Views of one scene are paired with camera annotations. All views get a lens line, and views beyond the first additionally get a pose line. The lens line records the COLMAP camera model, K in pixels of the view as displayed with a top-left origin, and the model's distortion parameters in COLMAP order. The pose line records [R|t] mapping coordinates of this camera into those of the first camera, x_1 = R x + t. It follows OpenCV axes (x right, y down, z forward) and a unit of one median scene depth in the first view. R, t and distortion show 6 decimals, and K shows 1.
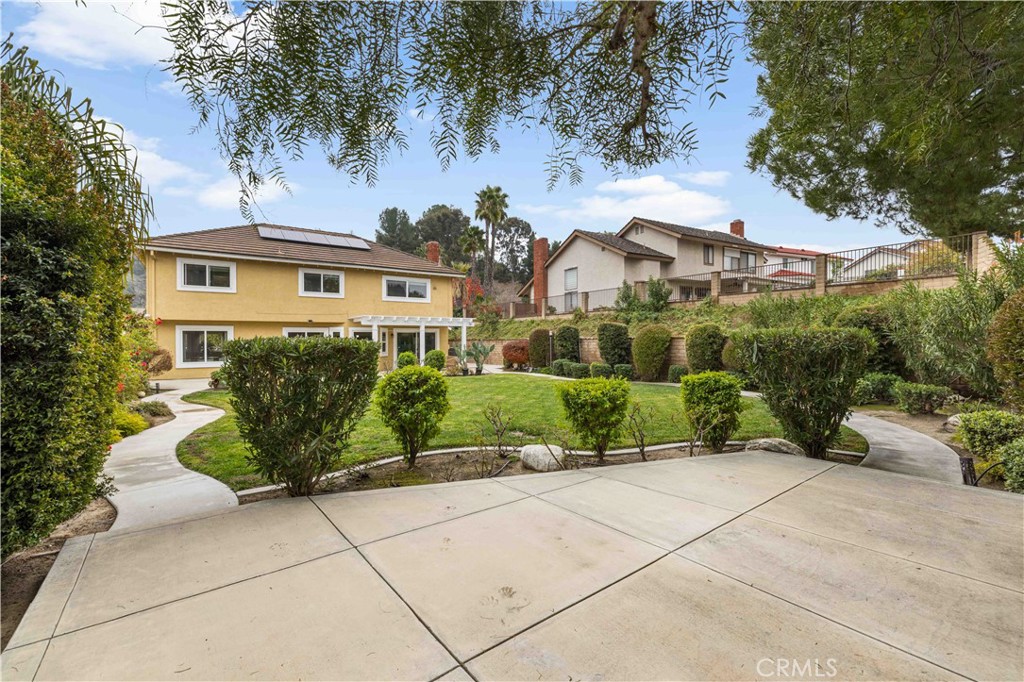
lens RADIAL K [[428.6, 0, 514.3], [0, 428.6, 338.2], [0, 0, 1]] dist [-0.004266, 0.000216]
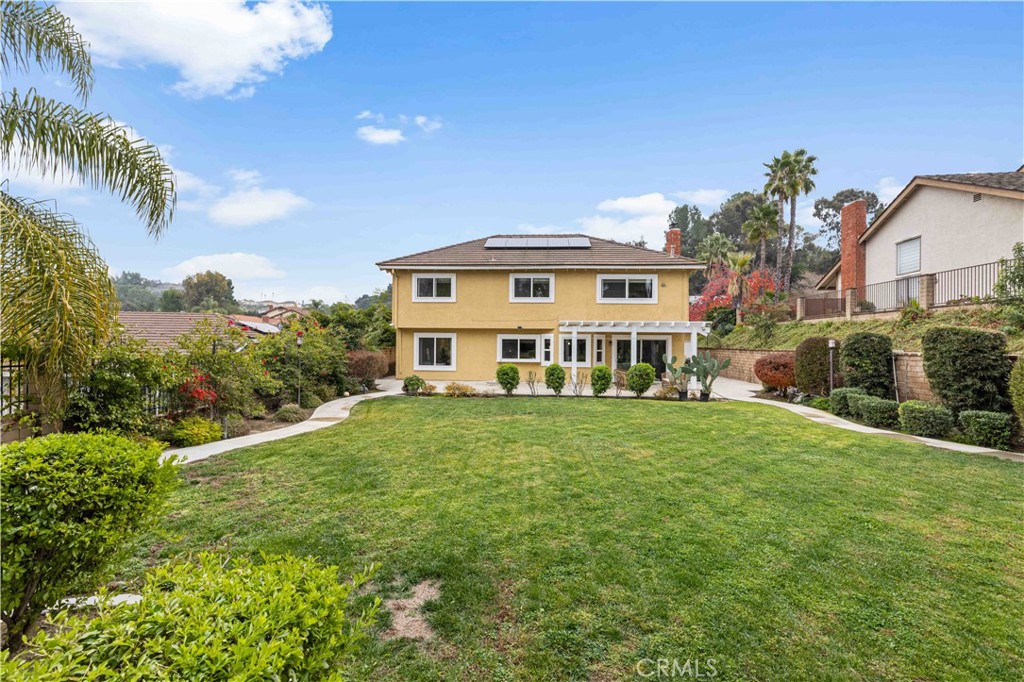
lens RADIAL K [[428.6, 0, 509.4], [0, 428.6, 337.8], [0, 0, 1]] dist [-0.004266, 0.000216]
pose [[0.780454, 0.005977, -0.625185, 0.092136], [-0.012016, 0.999913, -0.005441, -0.009706], [0.625098, 0.011759, 0.780458, 0.192618]]
